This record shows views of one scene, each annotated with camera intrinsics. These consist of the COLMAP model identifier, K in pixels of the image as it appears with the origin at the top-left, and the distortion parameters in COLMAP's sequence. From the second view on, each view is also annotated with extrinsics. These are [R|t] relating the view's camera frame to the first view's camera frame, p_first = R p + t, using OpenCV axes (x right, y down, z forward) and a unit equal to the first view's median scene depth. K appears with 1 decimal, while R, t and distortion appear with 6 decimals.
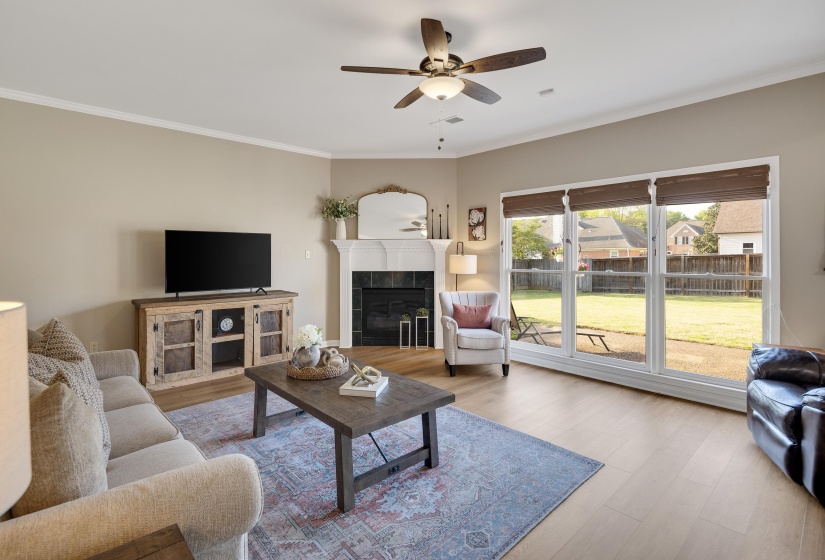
lens RADIAL K [[396.9, 0, 403.1], [0, 396.9, 261.9], [0, 0, 1]] dist [0.004993, -0.001714]
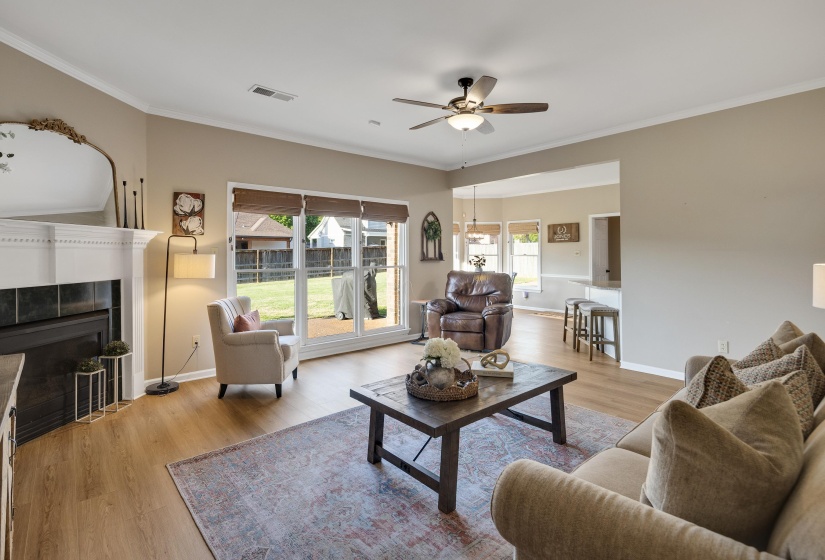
lens RADIAL K [[396.9, 0, 409.4], [0, 396.9, 256.5], [0, 0, 1]] dist [0.004993, -0.001714]
pose [[0.030629, -0.004164, 0.999522, -0.643790], [0.023037, 0.999729, 0.003459, -0.005854], [-0.999265, 0.022920, 0.030716, 0.629849]]
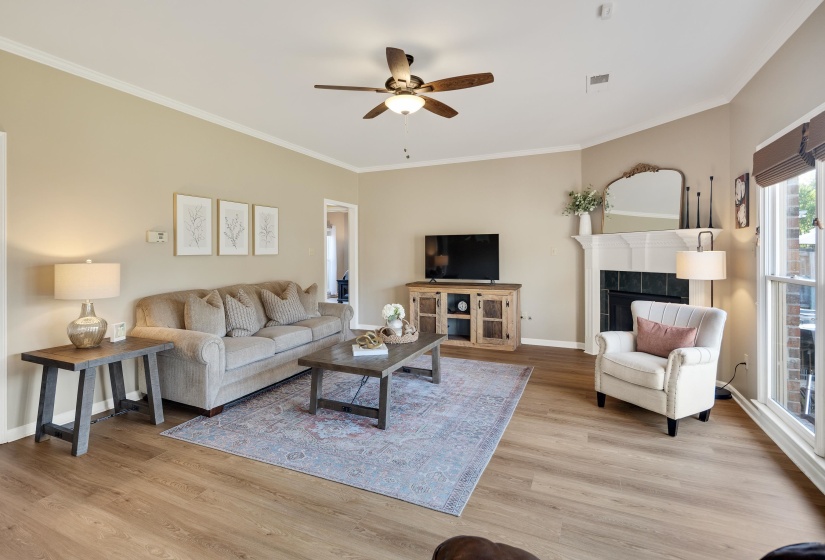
lens RADIAL K [[396.9, 0, 411.9], [0, 396.9, 252.2], [0, 0, 1]] dist [0.004993, -0.001714]
pose [[0.392079, -0.004258, -0.919922, 0.634382], [-0.012350, 0.999875, -0.009891, -0.002920], [0.919849, 0.015239, 0.391977, 0.317454]]
